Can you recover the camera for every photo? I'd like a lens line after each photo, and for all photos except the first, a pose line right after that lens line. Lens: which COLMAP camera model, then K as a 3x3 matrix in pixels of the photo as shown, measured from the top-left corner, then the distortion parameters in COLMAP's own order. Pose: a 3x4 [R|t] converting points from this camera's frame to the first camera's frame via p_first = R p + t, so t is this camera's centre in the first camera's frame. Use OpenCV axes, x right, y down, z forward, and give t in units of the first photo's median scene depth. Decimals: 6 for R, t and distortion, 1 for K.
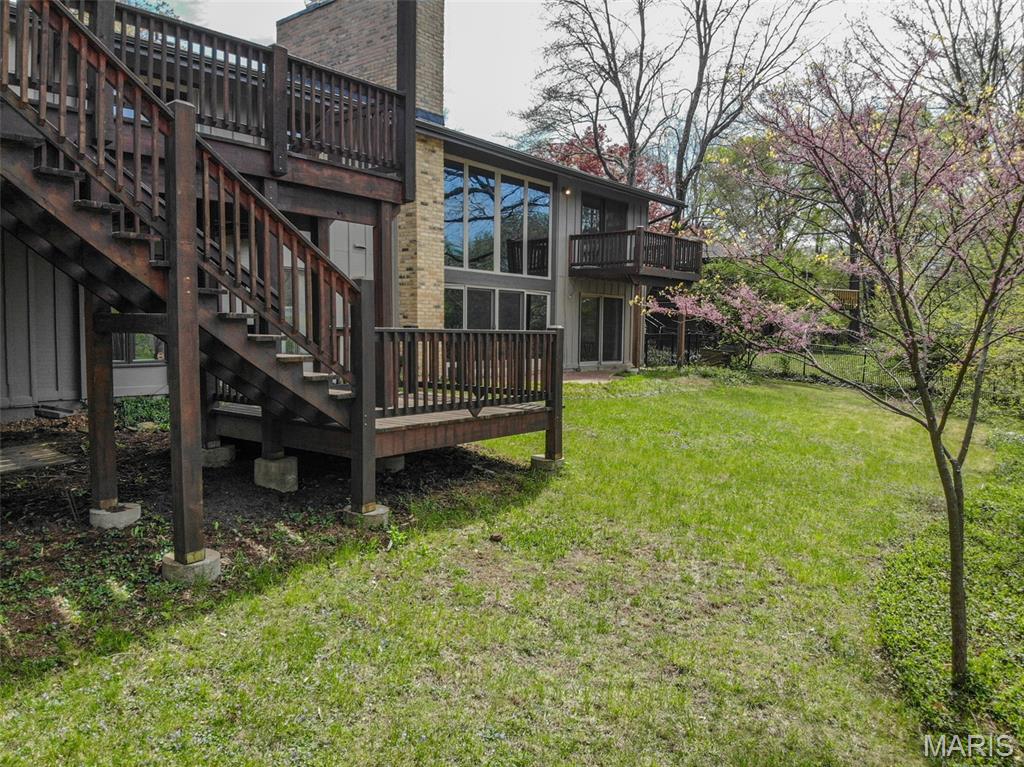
lens RADIAL K [[760.0, 0, 499.4], [0, 760.0, 414.5], [0, 0, 1]] dist [0.007750, -0.001938]
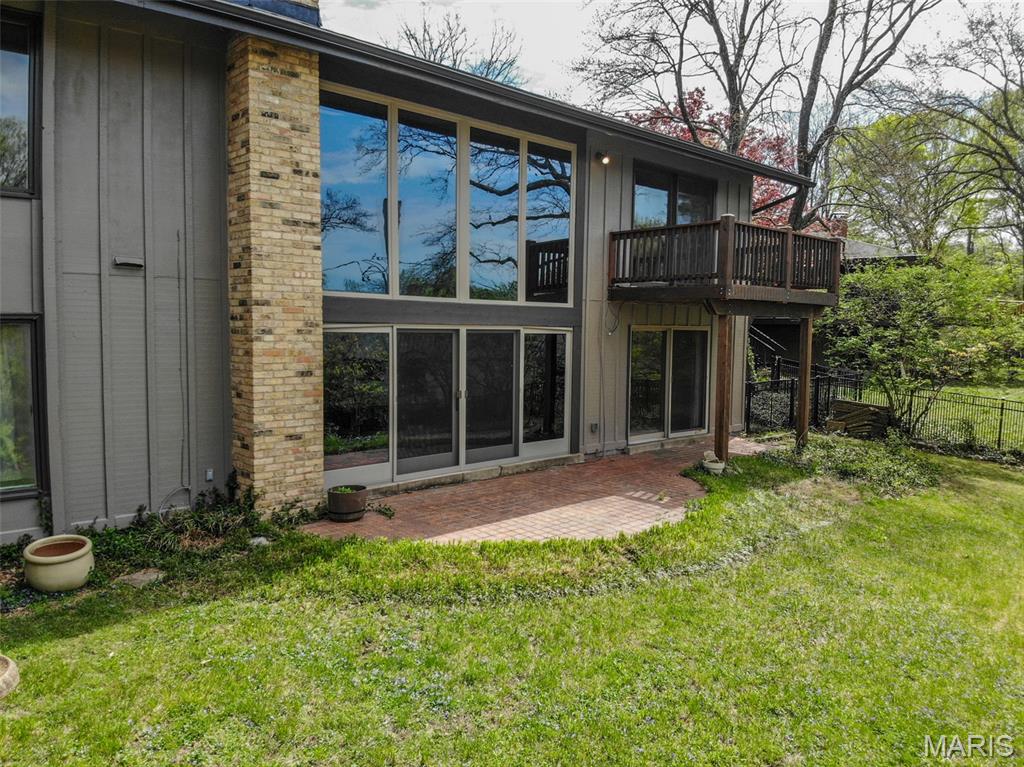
lens RADIAL K [[737.8, 0, 512.0], [0, 737.8, 383.5], [0, 0, 1]] dist [0.029923, -0.134379]
pose [[0.988832, 0.016255, -0.148148, 0.101409], [-0.020931, 0.999329, -0.030058, -0.094268], [0.147560, 0.032823, 0.988508, 0.402041]]
